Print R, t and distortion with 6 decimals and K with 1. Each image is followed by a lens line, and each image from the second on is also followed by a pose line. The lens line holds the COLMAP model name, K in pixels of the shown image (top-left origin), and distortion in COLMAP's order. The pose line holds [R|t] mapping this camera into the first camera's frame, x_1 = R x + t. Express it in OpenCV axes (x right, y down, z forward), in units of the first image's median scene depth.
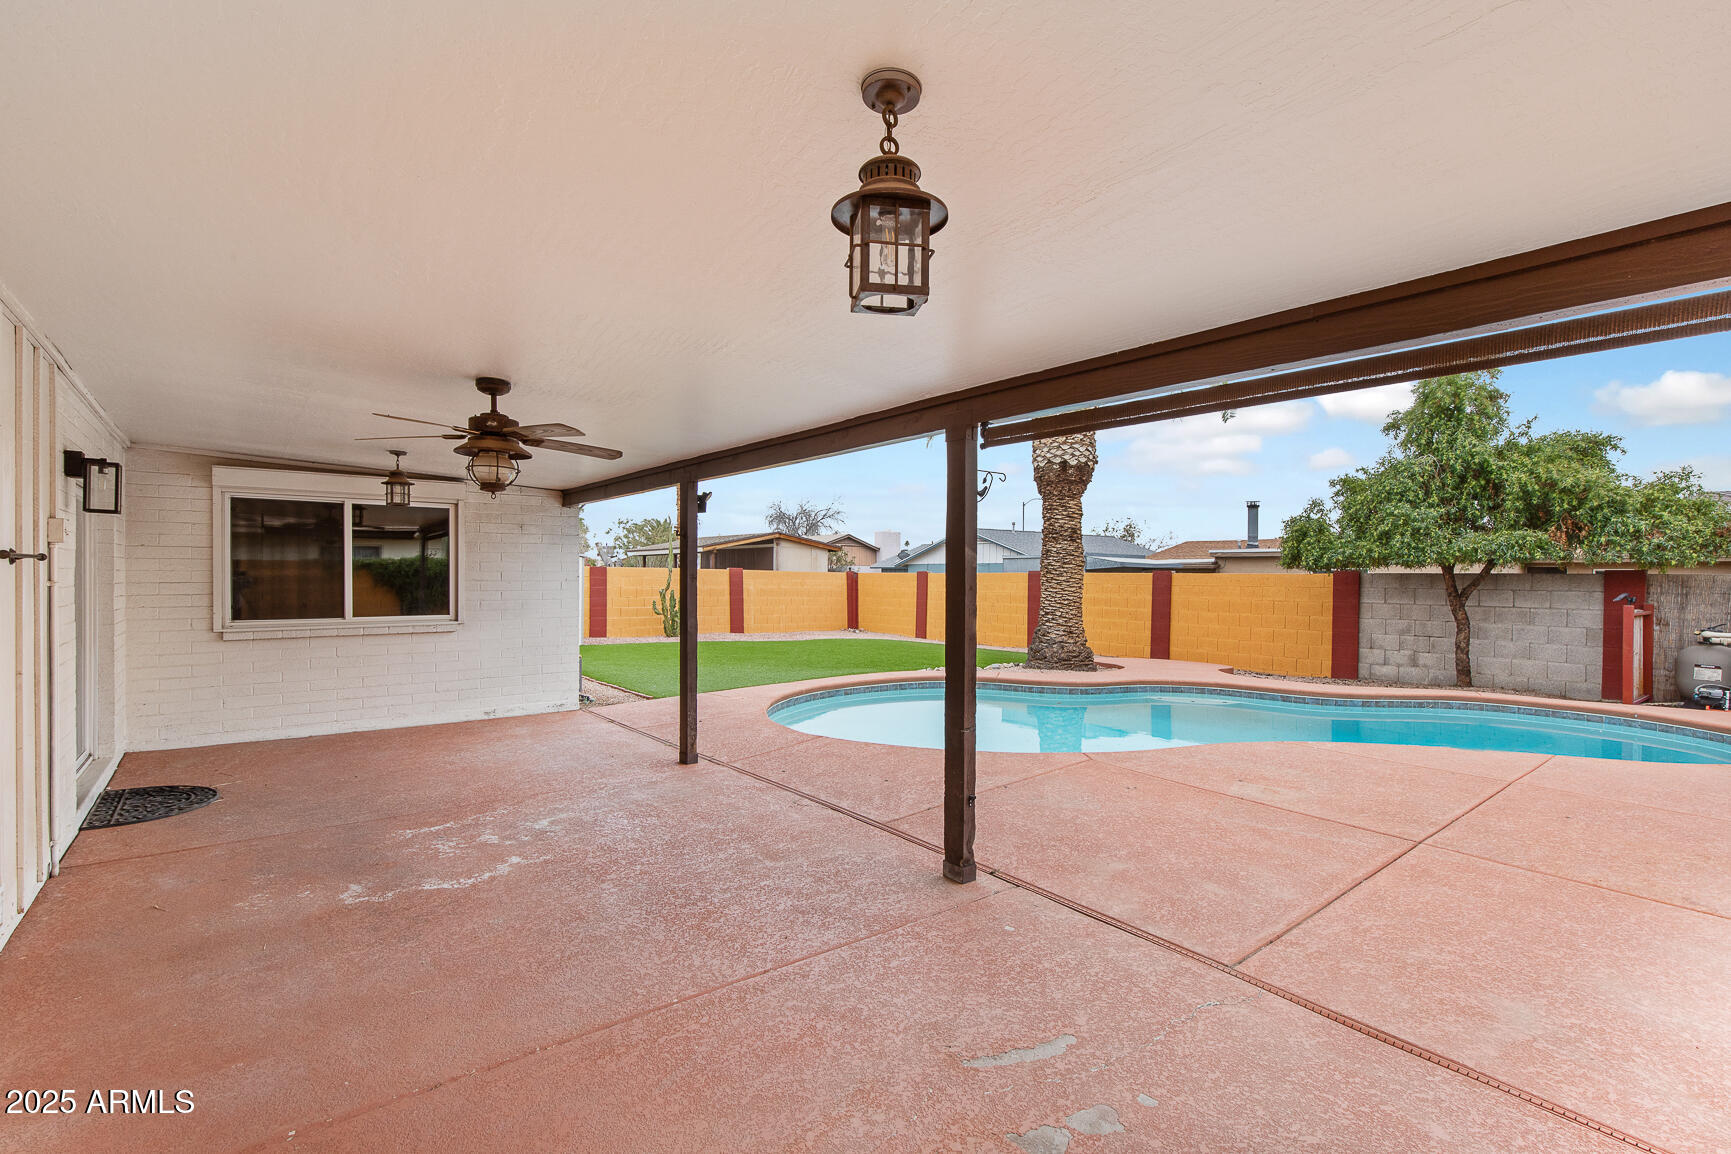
lens RADIAL K [[791.6, 0, 868.1], [0, 791.6, 579.6], [0, 0, 1]] dist [0.003708, 0.000018]
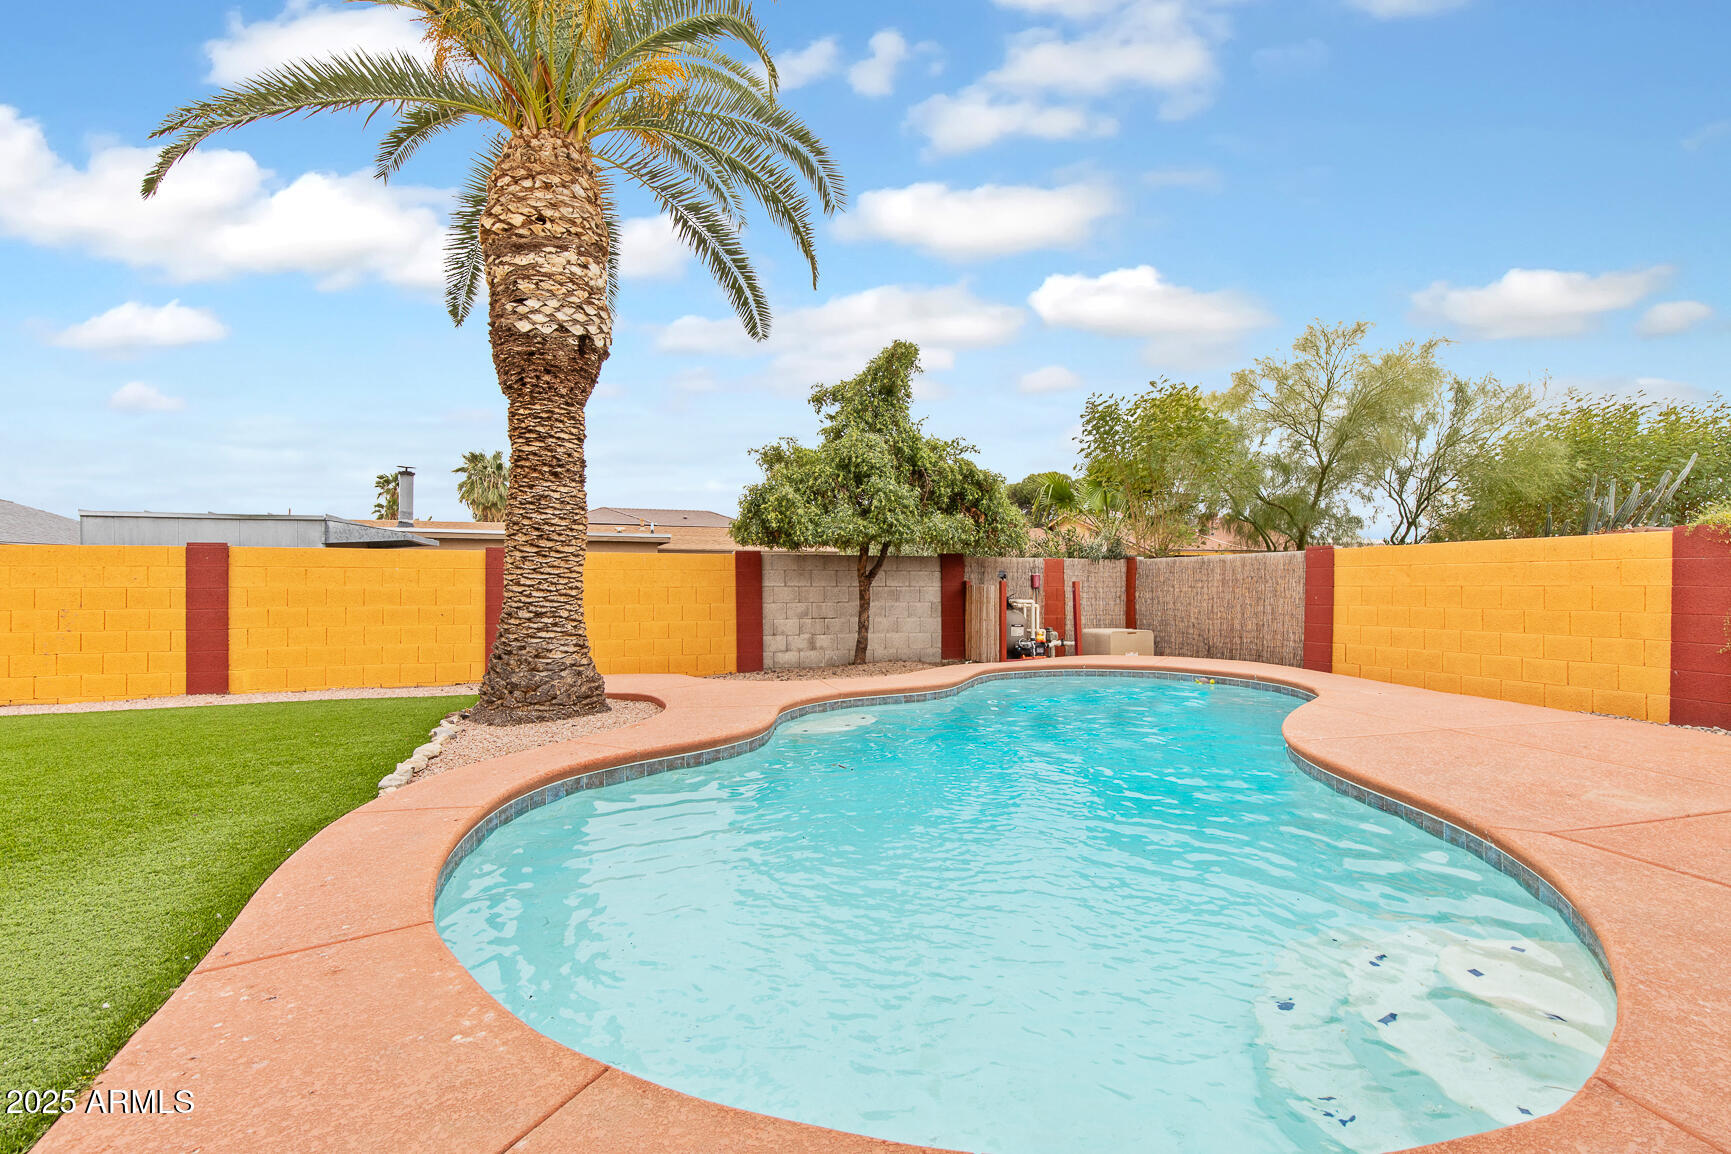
lens RADIAL K [[791.6, 0, 871.3], [0, 791.6, 581.4], [0, 0, 1]] dist [0.003708, 0.000018]
pose [[0.308287, -0.010631, 0.951234, -0.214251], [0.003965, 0.999943, 0.009890, 0.016347], [-0.951285, 0.000722, 0.308312, 0.635721]]
